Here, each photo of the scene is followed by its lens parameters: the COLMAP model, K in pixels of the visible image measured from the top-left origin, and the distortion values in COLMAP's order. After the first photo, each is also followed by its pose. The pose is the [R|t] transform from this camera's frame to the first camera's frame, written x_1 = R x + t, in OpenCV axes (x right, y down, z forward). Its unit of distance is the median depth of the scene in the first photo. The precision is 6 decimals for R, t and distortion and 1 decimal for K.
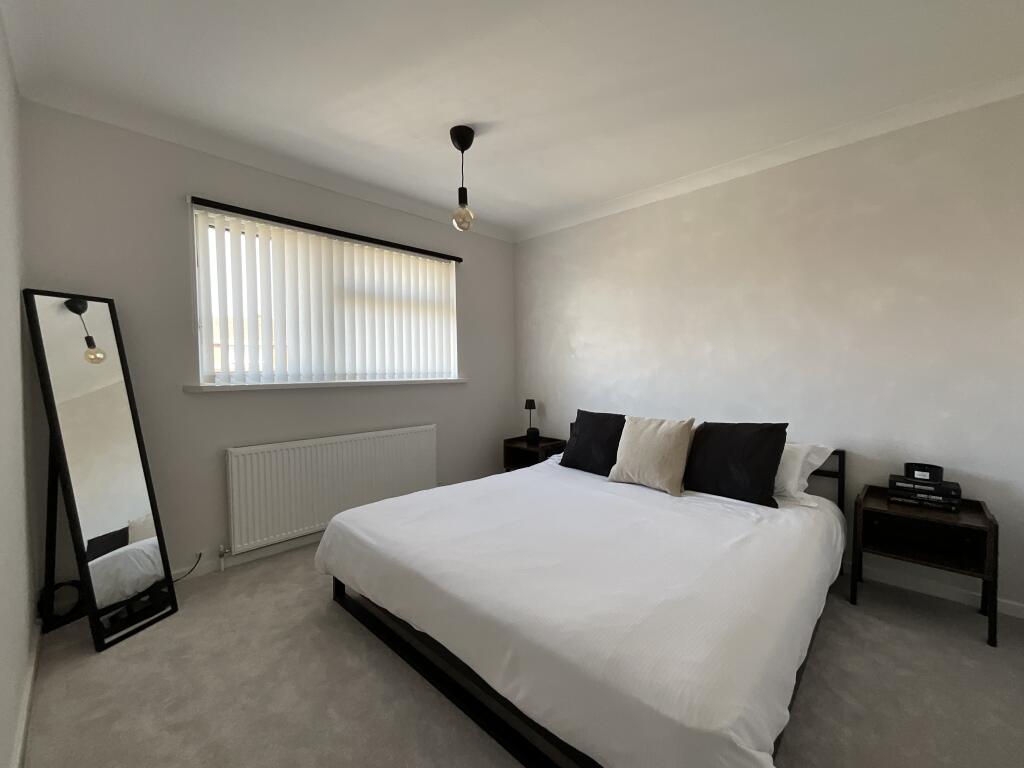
lens RADIAL K [[416.4, 0, 511.5], [0, 416.4, 386.6], [0, 0, 1]] dist [-0.003059, -0.000017]
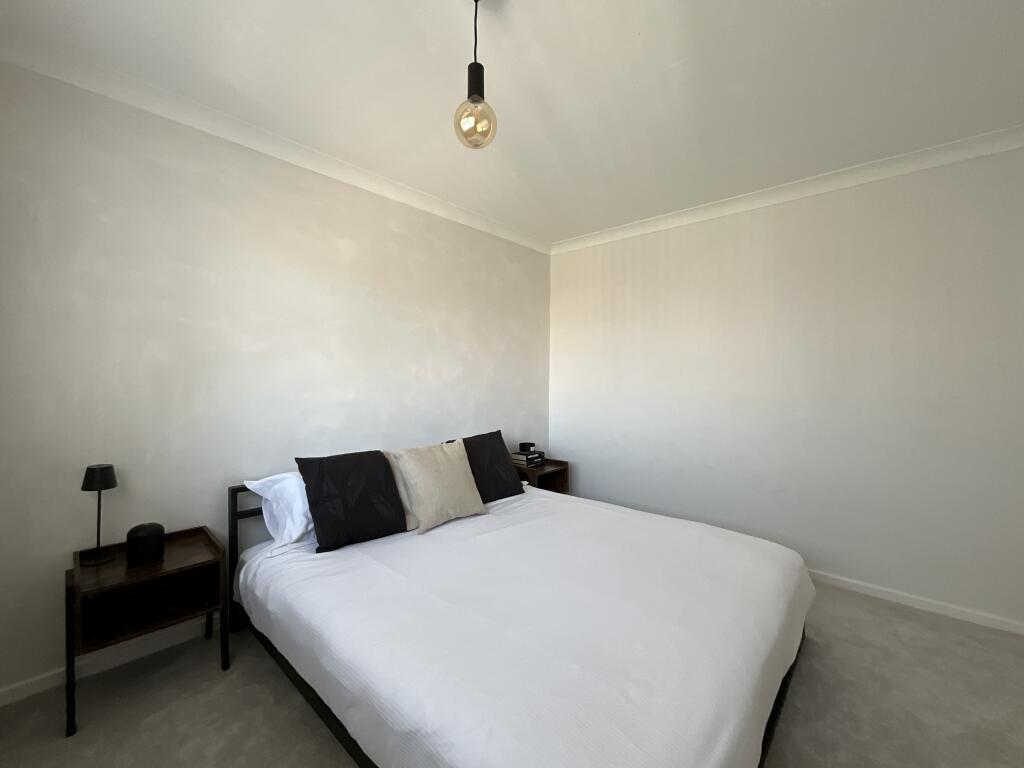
lens RADIAL K [[416.4, 0, 511.5], [0, 416.4, 386.6], [0, 0, 1]] dist [-0.003059, -0.000017]
pose [[-0.023701, -0.020812, 0.999502, -0.640065], [0.029895, 0.999321, 0.021517, -0.075317], [-0.999272, 0.030390, -0.023063, 0.946296]]
